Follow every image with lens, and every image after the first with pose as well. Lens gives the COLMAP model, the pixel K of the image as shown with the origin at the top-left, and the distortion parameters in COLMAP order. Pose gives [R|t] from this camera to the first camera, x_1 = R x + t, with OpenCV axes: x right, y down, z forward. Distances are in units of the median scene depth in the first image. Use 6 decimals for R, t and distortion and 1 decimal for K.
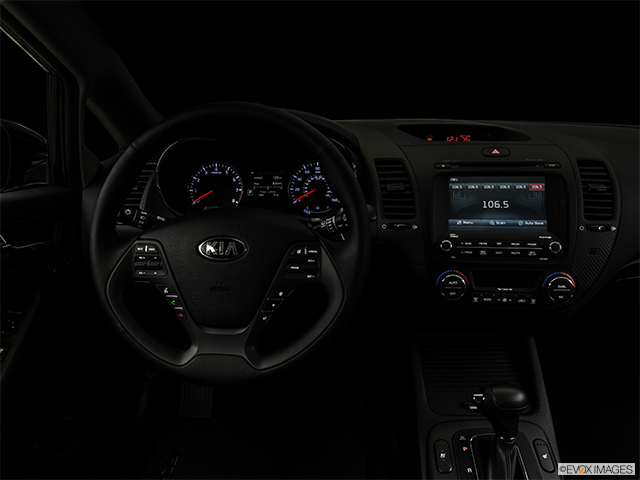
lens RADIAL K [[472.0, 0, 320.0], [0, 472.0, 240.0], [0, 0, 1]] dist [-0.097839, 0.004658]
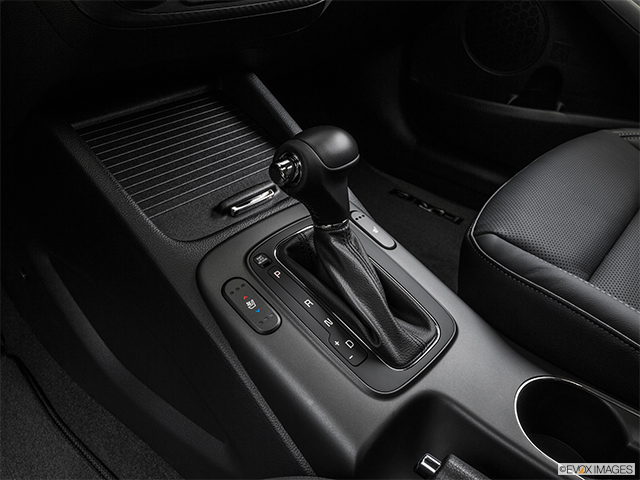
lens RADIAL K [[545.0, 0, 320.0], [0, 545.0, 240.0], [0, 0, 1]] dist [-0.057821, 0.004511]
pose [[0.620372, -0.392076, 0.679276, -0.054330], [0.188434, 0.915224, 0.356170, 0.199151], [-0.761335, -0.092959, 0.641660, 0.541133]]
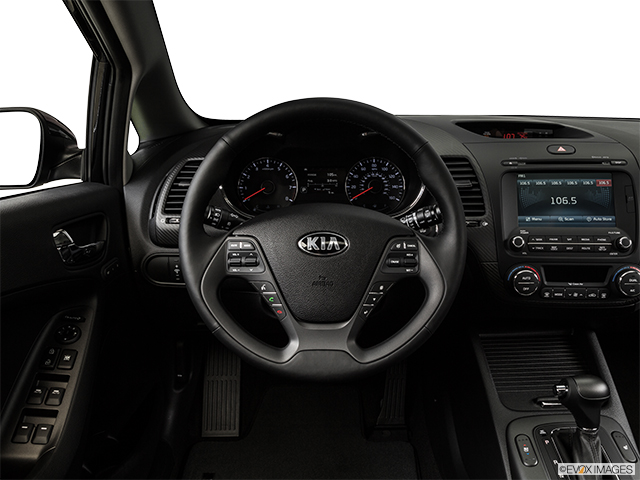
lens RADIAL K [[545.0, 0, 320.0], [0, 545.0, 240.0], [0, 0, 1]] dist [-0.057821, 0.004511]
pose [[0.997009, -0.007536, 0.076914, -0.254613], [0.008791, 0.999834, -0.015987, 0.023885], [-0.076781, 0.016615, 0.996910, -0.135884]]
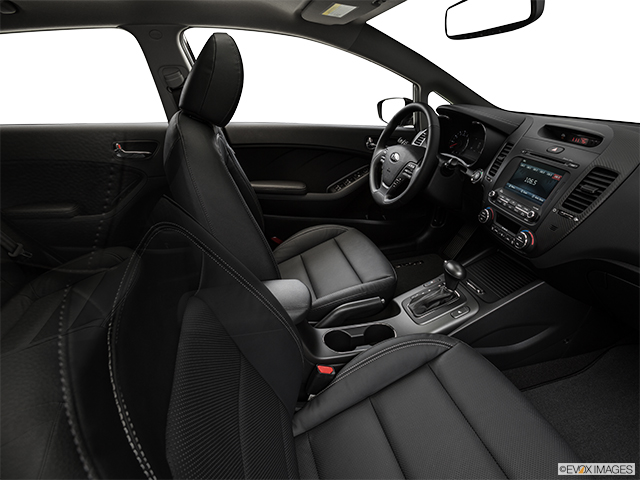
lens RADIAL K [[324.3, 0, 320.0], [0, 324.3, 240.0], [0, 0, 1]] dist [-0.091231, 0.042034]
pose [[0.288766, 0.443702, -0.848376, 1.218555], [-0.259684, 0.889206, 0.376666, -0.119415], [0.921509, 0.111542, 0.371995, -0.042195]]
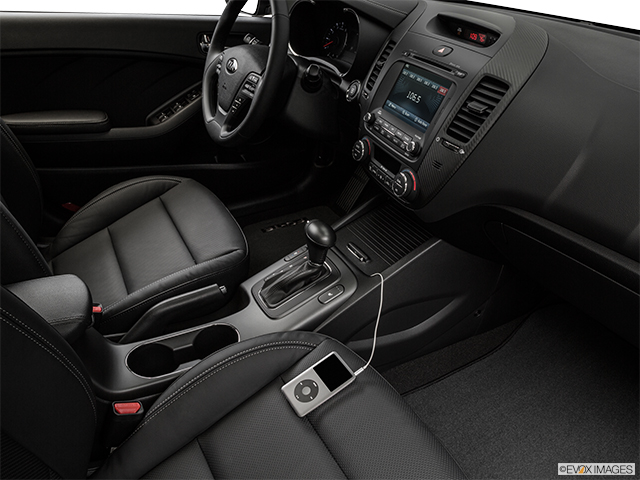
lens RADIAL K [[472.0, 0, 320.0], [0, 472.0, 240.0], [0, 0, 1]] dist [-0.097839, 0.004658]
pose [[0.527453, 0.493888, -0.691280, 1.237230], [-0.281792, 0.869309, 0.406072, -0.174839], [0.801490, -0.019387, 0.597694, 0.168555]]
